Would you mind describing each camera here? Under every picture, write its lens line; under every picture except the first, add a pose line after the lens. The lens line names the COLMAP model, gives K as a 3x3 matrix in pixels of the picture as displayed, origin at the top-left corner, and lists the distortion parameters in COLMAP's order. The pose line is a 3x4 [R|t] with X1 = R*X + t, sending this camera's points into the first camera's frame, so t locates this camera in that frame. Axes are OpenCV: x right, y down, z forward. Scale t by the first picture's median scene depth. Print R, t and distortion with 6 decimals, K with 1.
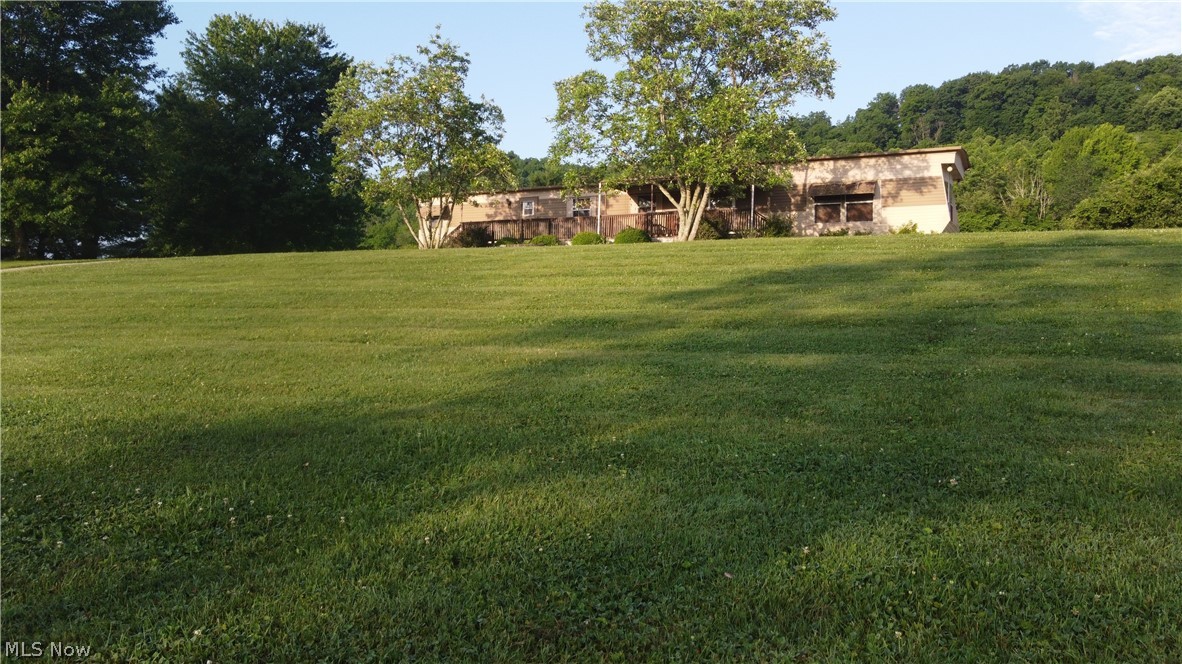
lens RADIAL K [[904.3, 0, 586.6], [0, 904.3, 320.6], [0, 0, 1]] dist [0.006609, 0.028465]
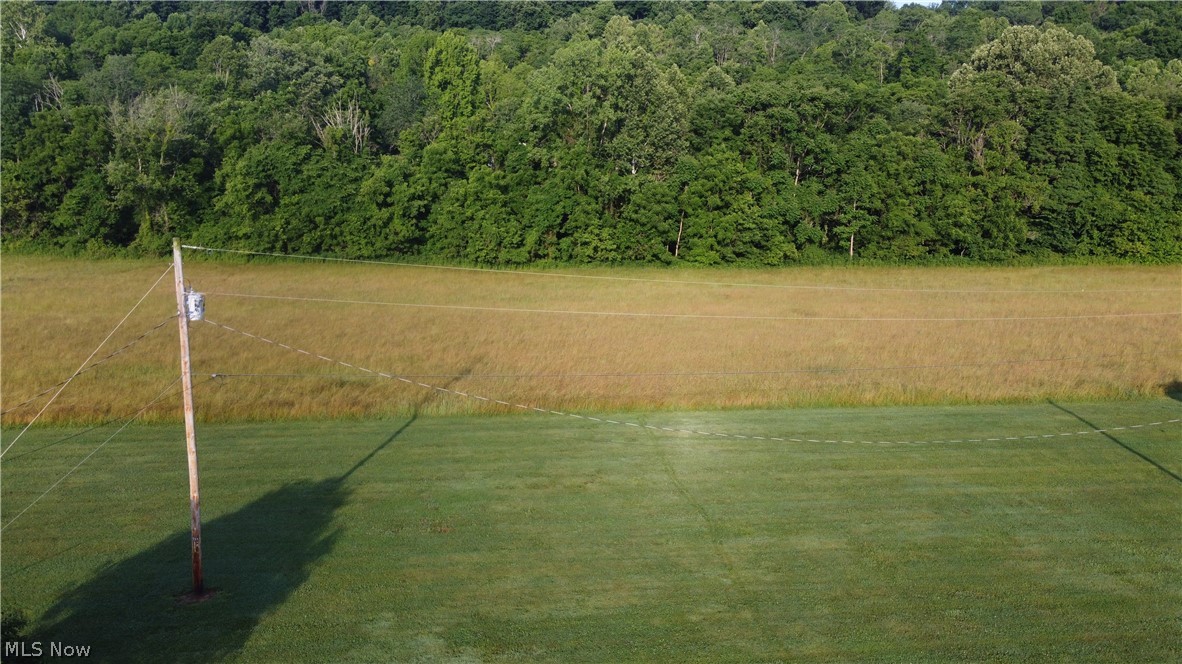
lens RADIAL K [[904.3, 0, 588.1], [0, 904.3, 321.1], [0, 0, 1]] dist [0.006609, 0.028465]
pose [[0.830144, -0.088993, 0.550400, 0.191258], [0.001504, 0.987533, 0.157403, -0.088182], [-0.557546, -0.129840, 0.819929, 0.145805]]
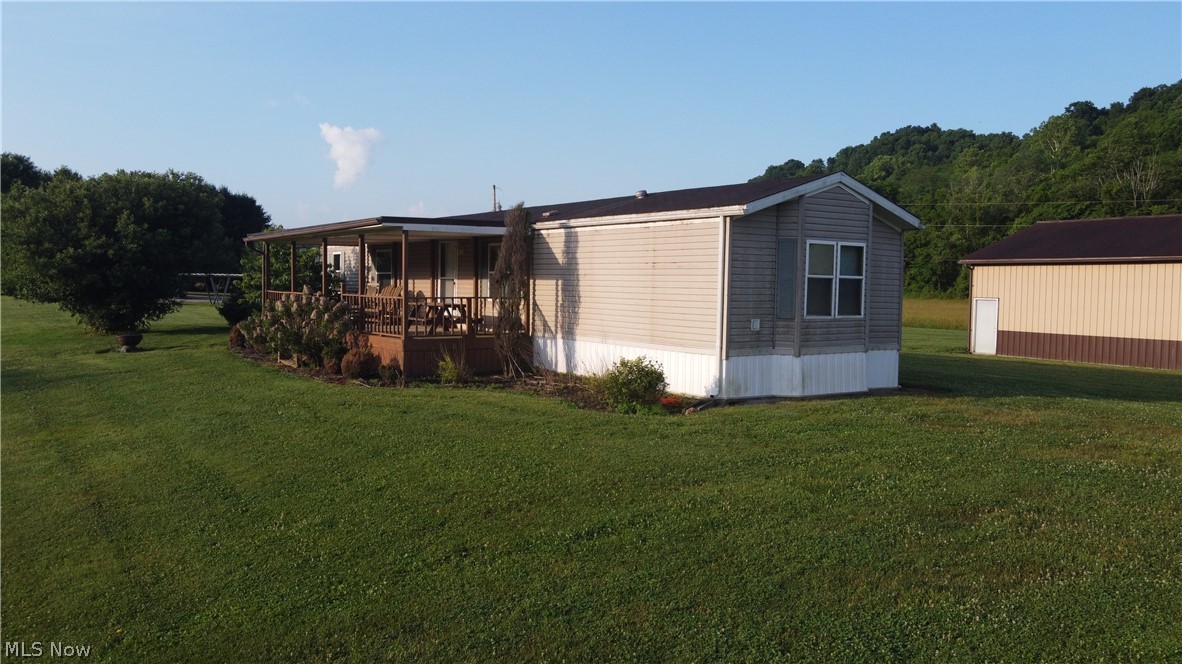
lens RADIAL K [[904.3, 0, 586.6], [0, 904.3, 328.2], [0, 0, 1]] dist [0.006609, 0.028465]
pose [[0.838539, 0.034006, -0.543779, 0.532133], [-0.013105, 0.999020, 0.042267, -0.021208], [0.544683, -0.028316, 0.838164, -0.063049]]
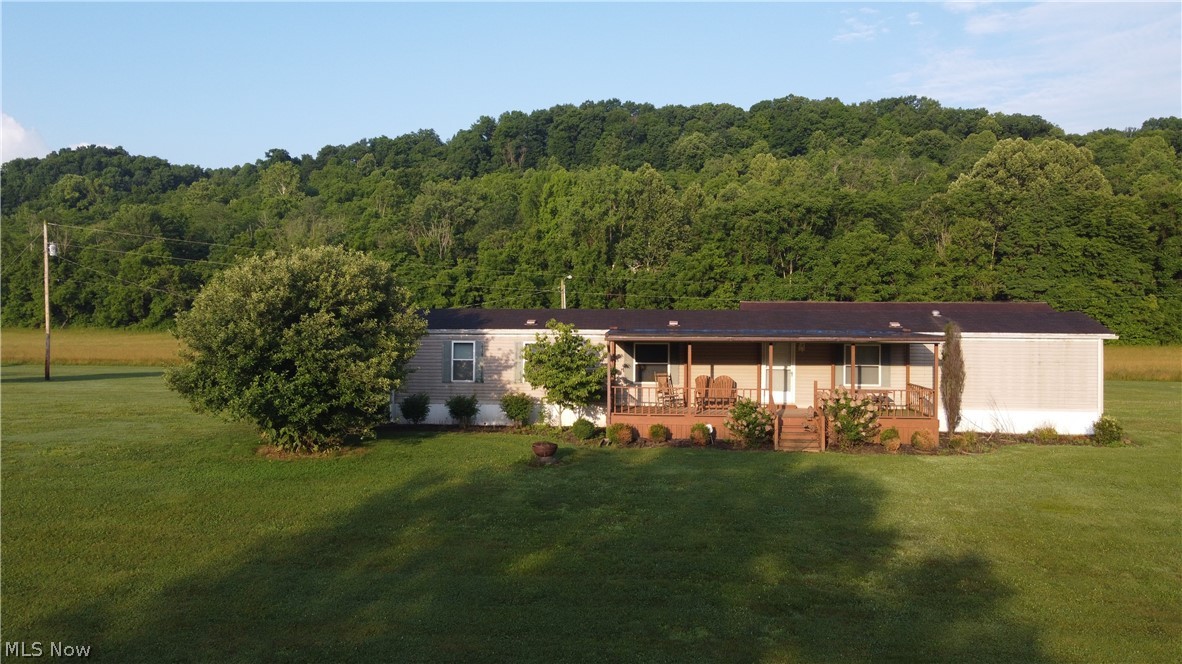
lens RADIAL K [[904.3, 0, 590.0], [0, 904.3, 324.7], [0, 0, 1]] dist [0.006609, 0.028465]
pose [[0.950275, -0.001662, 0.311407, 0.321804], [0.000385, 0.999991, 0.004161, -0.033659], [-0.311411, -0.003835, 0.950268, -0.123316]]
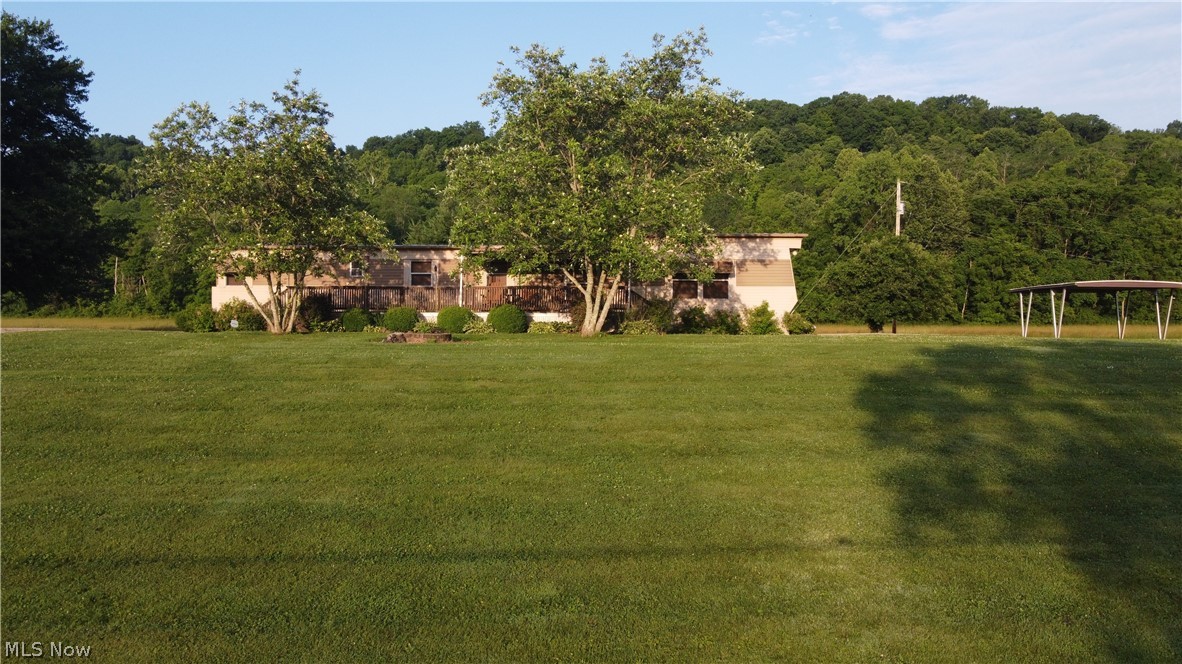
lens RADIAL K [[904.3, 0, 587.7], [0, 904.3, 326.8], [0, 0, 1]] dist [0.006609, 0.028465]
pose [[0.923676, -0.005445, 0.383136, -0.047590], [0.003064, 0.999972, 0.006824, -0.017280], [-0.383162, -0.005129, 0.923667, 0.019179]]
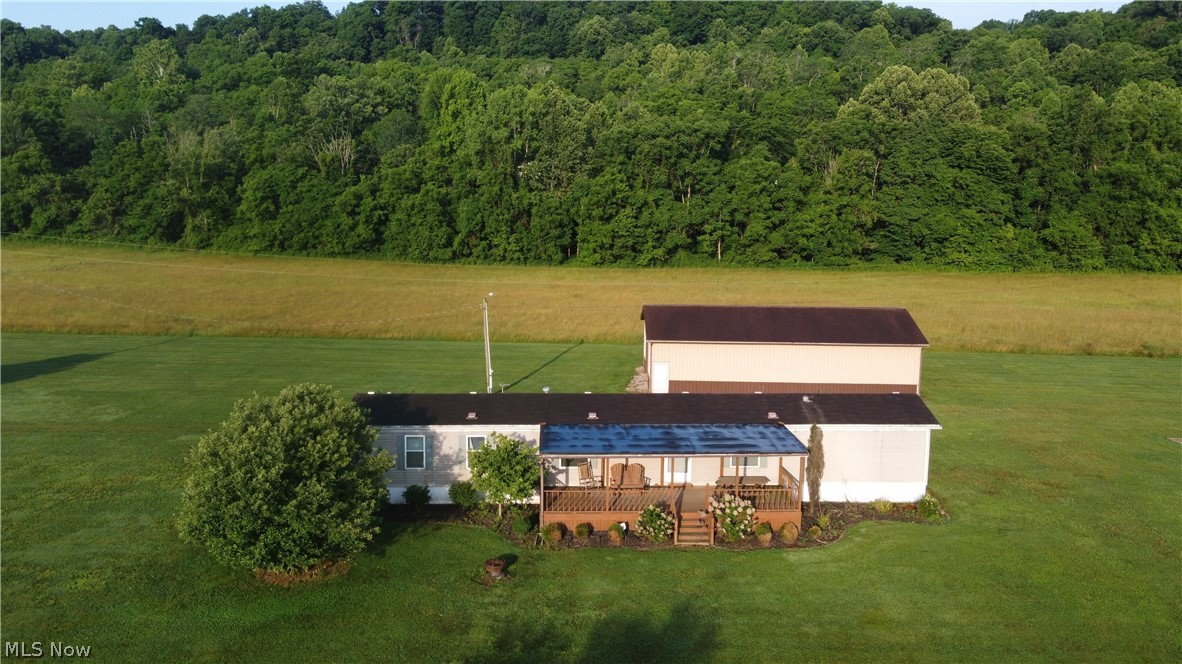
lens RADIAL K [[904.3, 0, 590.9], [0, 904.3, 322.3], [0, 0, 1]] dist [0.006609, 0.028465]
pose [[0.909040, -0.056835, 0.412814, 0.303082], [-0.005189, 0.989034, 0.147594, -0.095383], [-0.416676, -0.136311, 0.898777, -0.151570]]
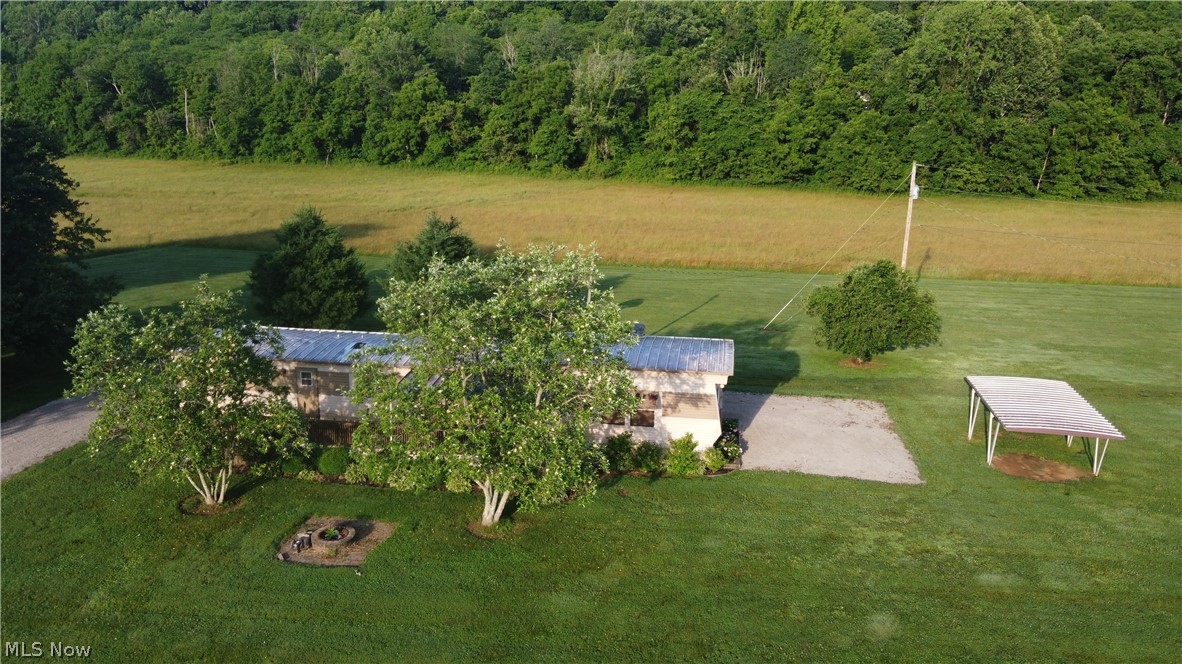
lens RADIAL K [[904.3, 0, 588.1], [0, 904.3, 325.4], [0, 0, 1]] dist [0.006609, 0.028465]
pose [[0.955848, -0.064547, 0.286684, -0.012073], [-0.003739, 0.972828, 0.231497, -0.096697], [-0.293837, -0.222348, 0.929635, 0.009865]]
